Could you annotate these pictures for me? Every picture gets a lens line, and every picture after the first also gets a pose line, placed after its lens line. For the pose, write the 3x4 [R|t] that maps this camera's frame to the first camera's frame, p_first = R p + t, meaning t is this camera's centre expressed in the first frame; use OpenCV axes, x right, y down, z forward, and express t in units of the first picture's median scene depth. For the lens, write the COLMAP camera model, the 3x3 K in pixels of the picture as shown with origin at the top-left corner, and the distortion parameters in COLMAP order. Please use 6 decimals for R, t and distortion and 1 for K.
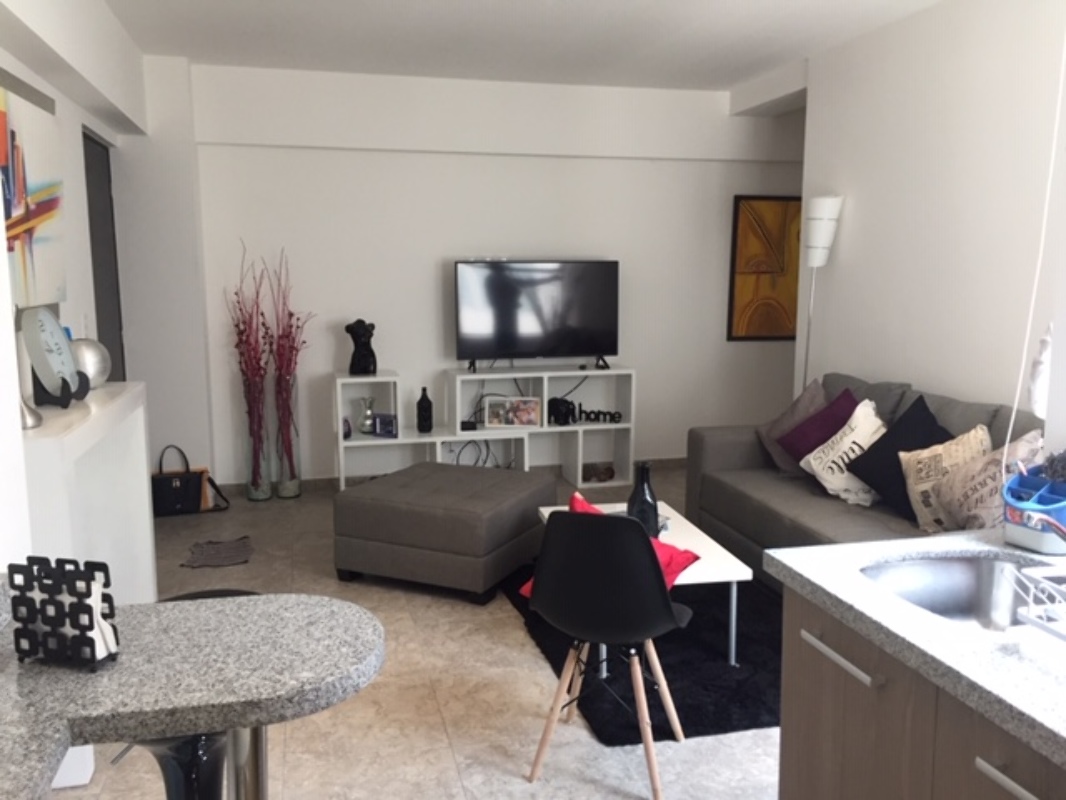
lens RADIAL K [[890.9, 0, 529.2], [0, 890.9, 389.9], [0, 0, 1]] dist [0.041184, -0.084873]
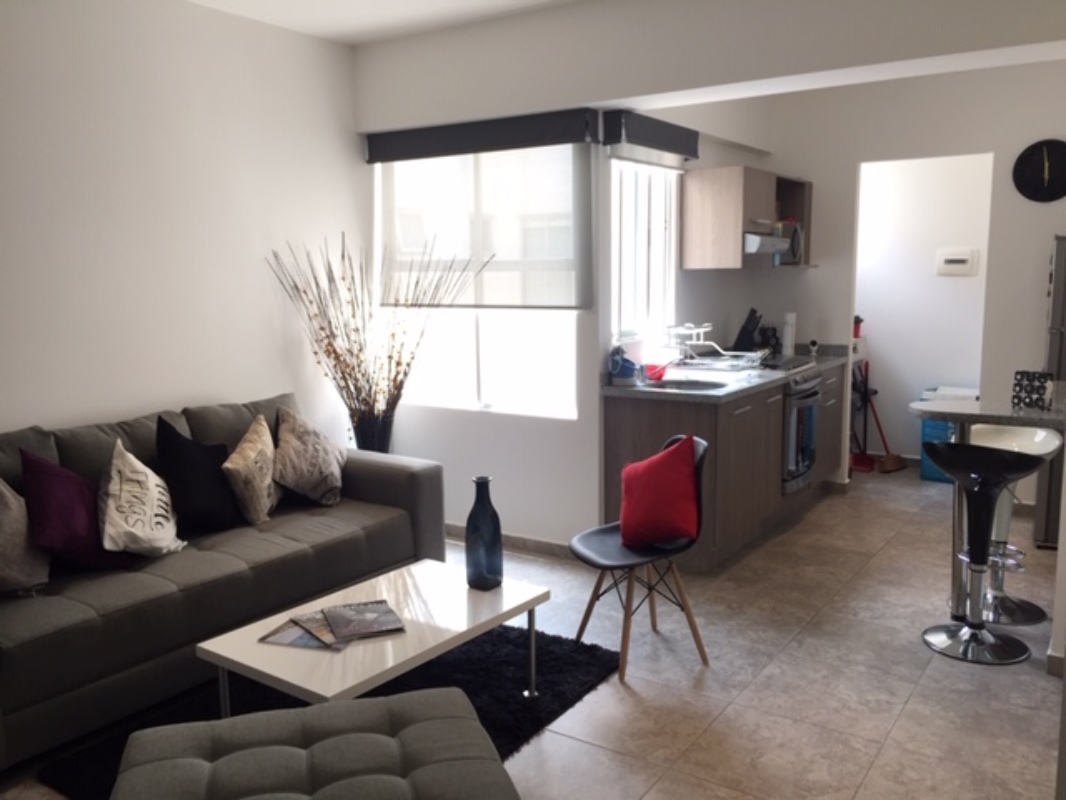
lens RADIAL K [[890.9, 0, 529.2], [0, 890.9, 389.9], [0, 0, 1]] dist [0.041184, -0.084873]
pose [[-0.662141, -0.089926, 0.743964, -0.562267], [0.112760, 0.969514, 0.217548, -0.197364], [-0.740847, 0.227937, -0.631815, 1.417216]]
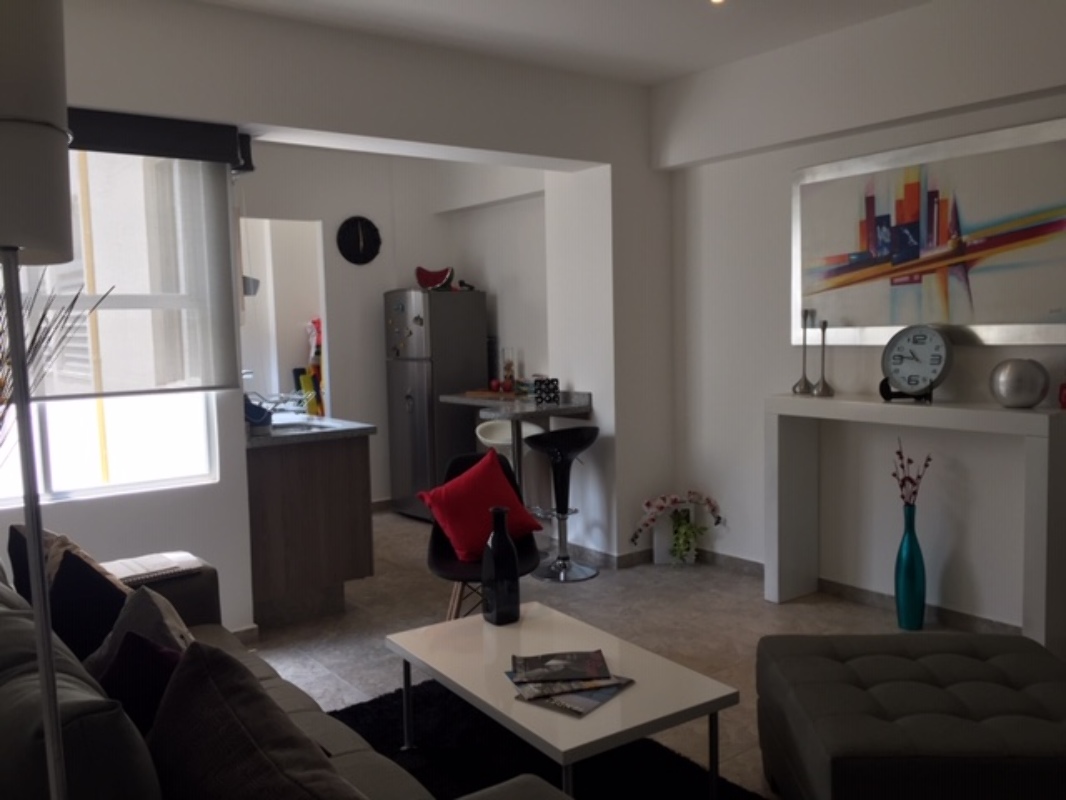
lens RADIAL K [[890.9, 0, 529.2], [0, 890.9, 389.9], [0, 0, 1]] dist [0.041184, -0.084873]
pose [[-0.927385, 0.050964, -0.370621, 0.381473], [-0.027242, 0.978848, 0.202768, -0.212539], [0.373115, 0.198141, -0.906380, 1.676637]]
